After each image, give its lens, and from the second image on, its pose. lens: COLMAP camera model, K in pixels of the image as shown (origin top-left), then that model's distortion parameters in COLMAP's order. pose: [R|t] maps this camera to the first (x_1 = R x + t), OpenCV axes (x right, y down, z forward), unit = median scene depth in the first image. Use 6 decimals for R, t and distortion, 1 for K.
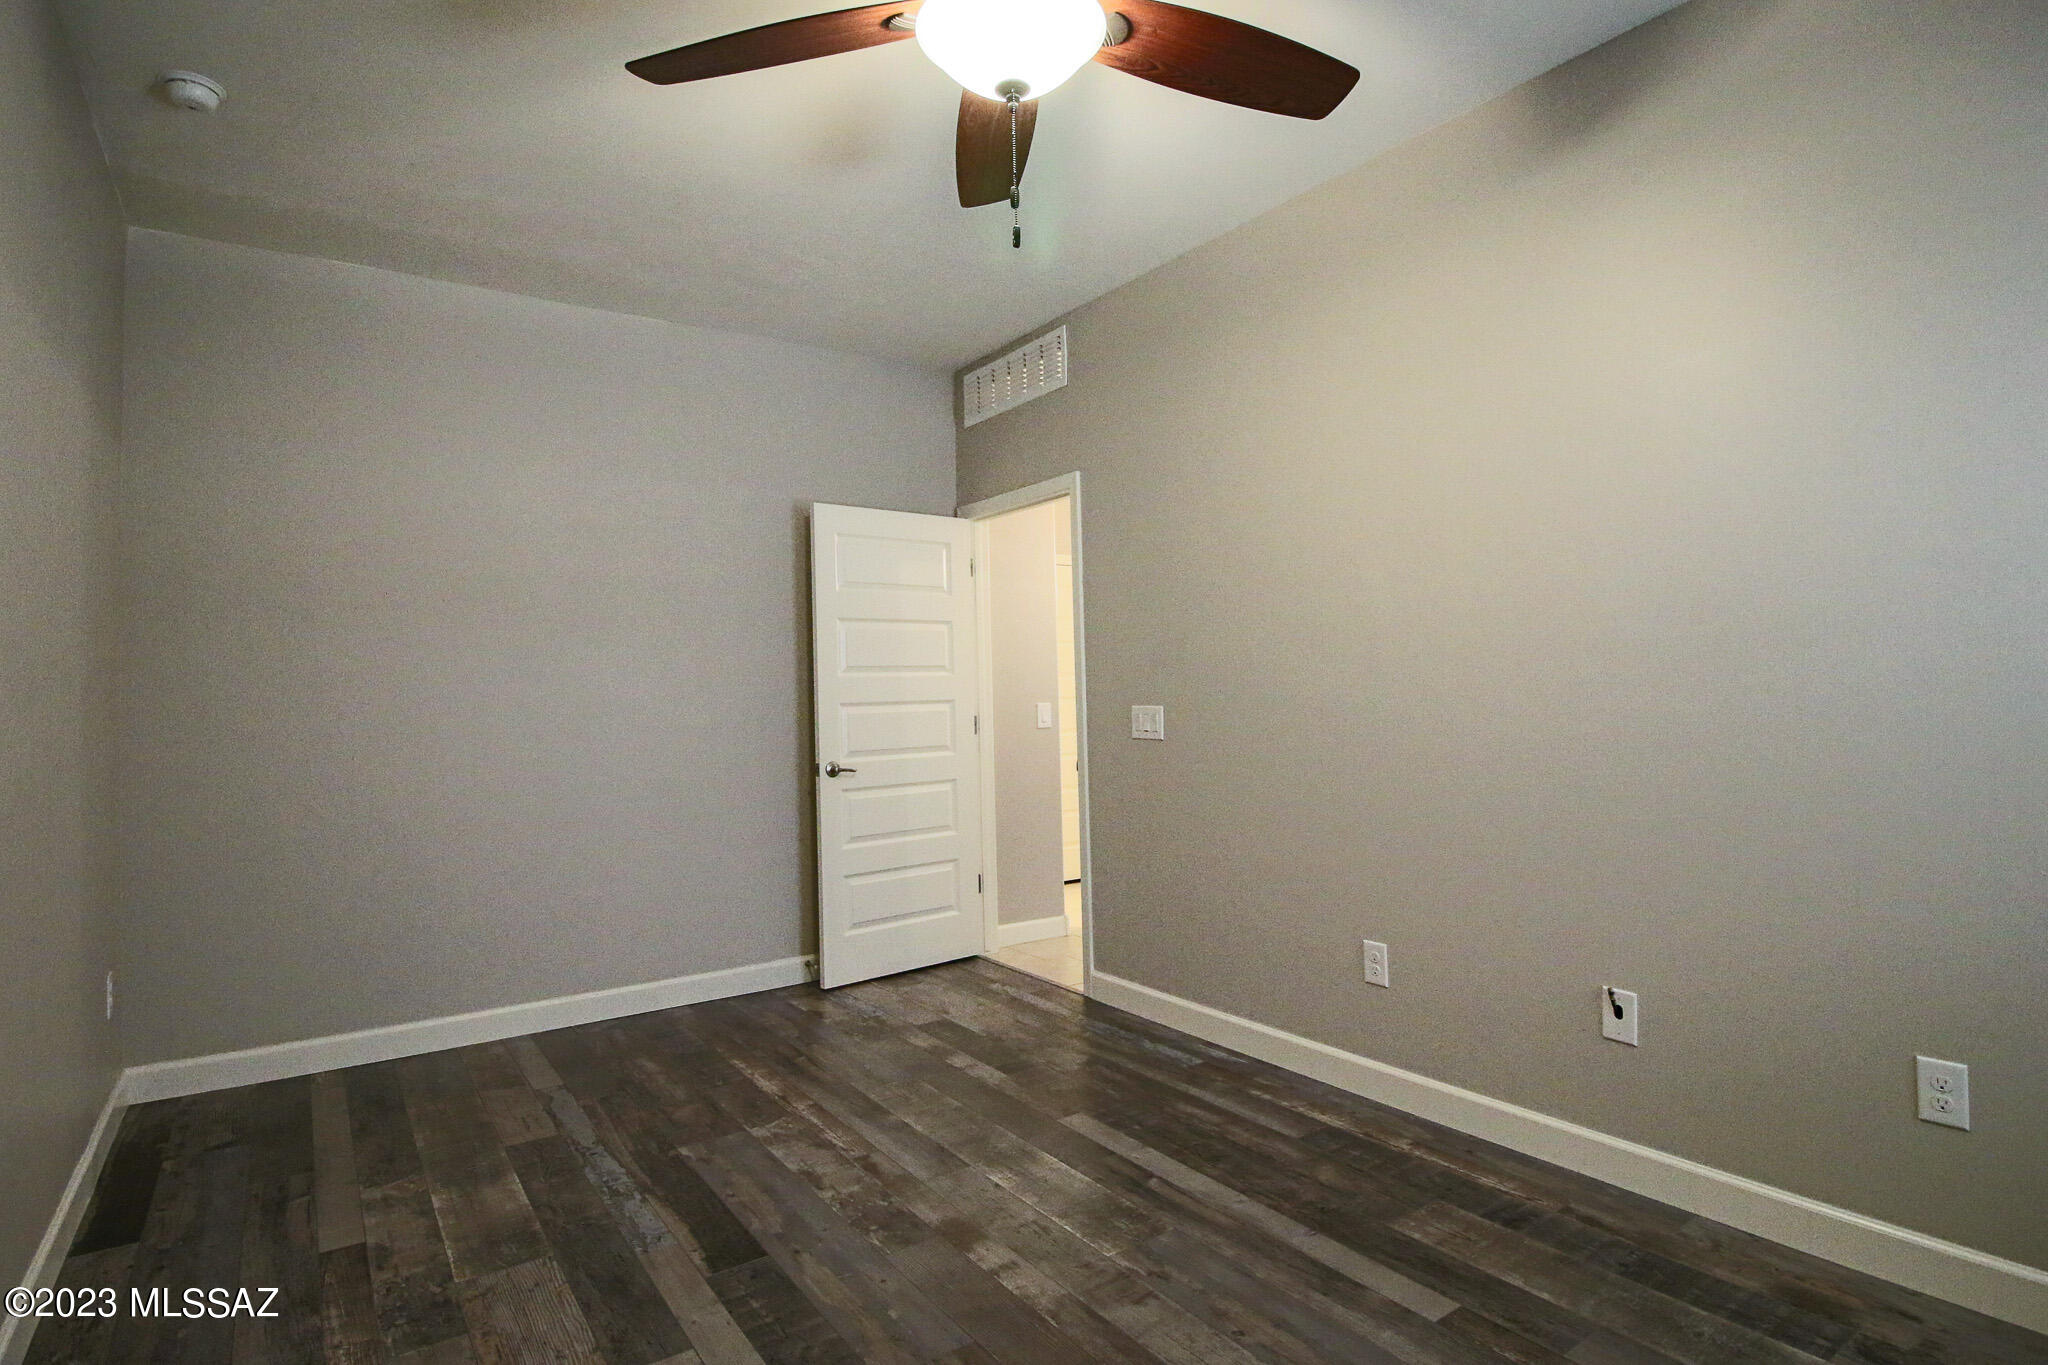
lens RADIAL K [[1052.4, 0, 1025.8], [0, 1052.4, 685.4], [0, 0, 1]] dist [-0.018472, -0.005170]
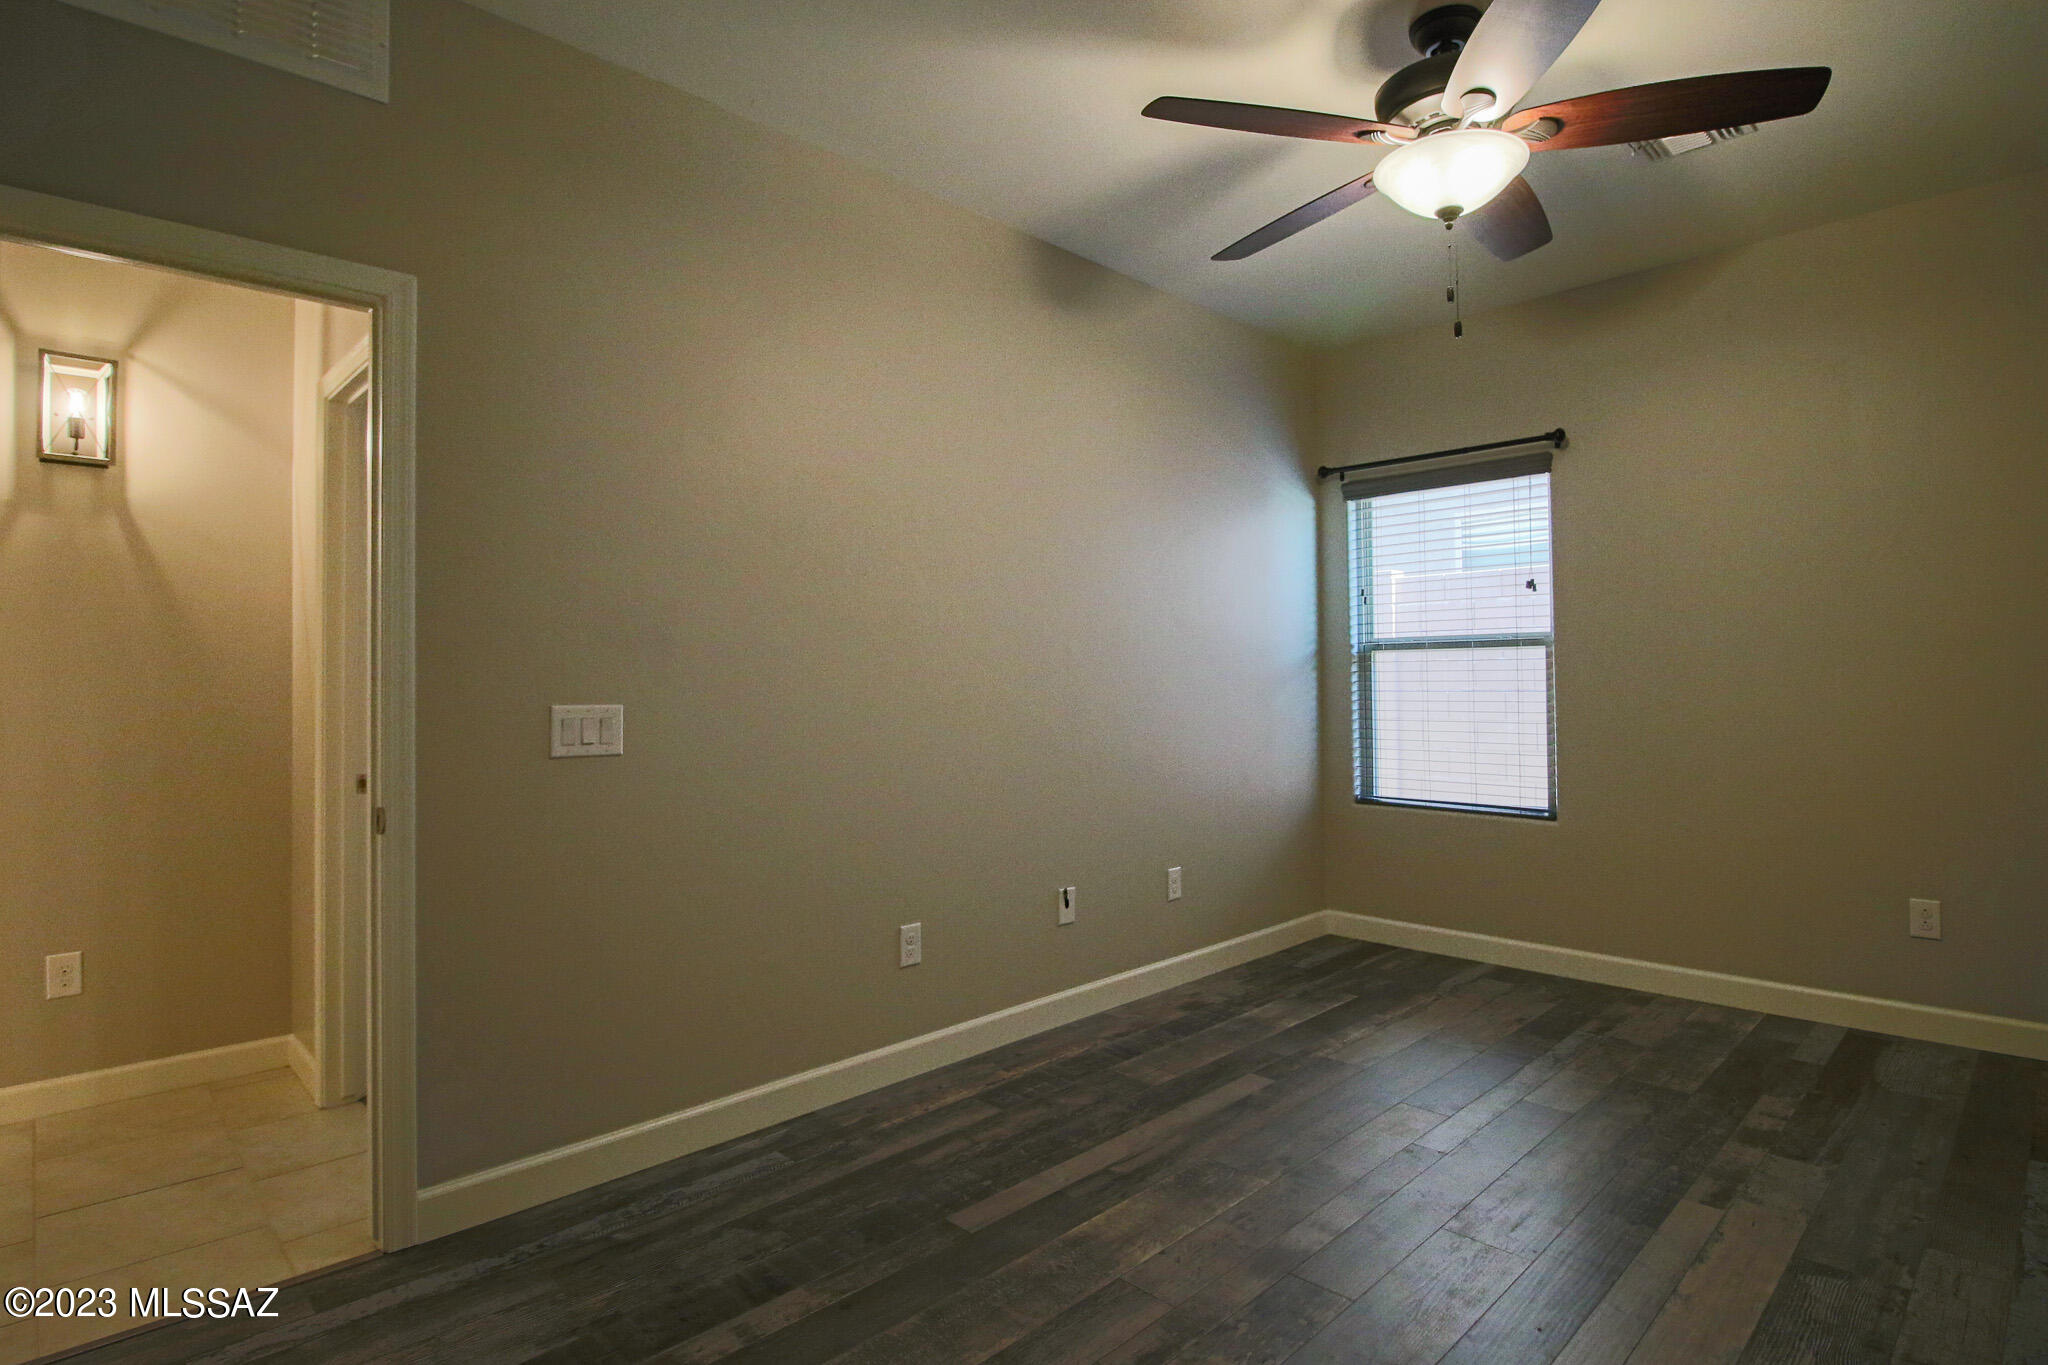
lens RADIAL K [[1052.4, 0, 1040.3], [0, 1052.4, 671.1], [0, 0, 1]] dist [-0.018472, -0.005170]
pose [[-0.174374, 0.034111, 0.984089, -0.825403], [0.008913, 0.999414, -0.033063, 0.032103], [-0.984639, 0.003006, -0.174575, 1.194806]]
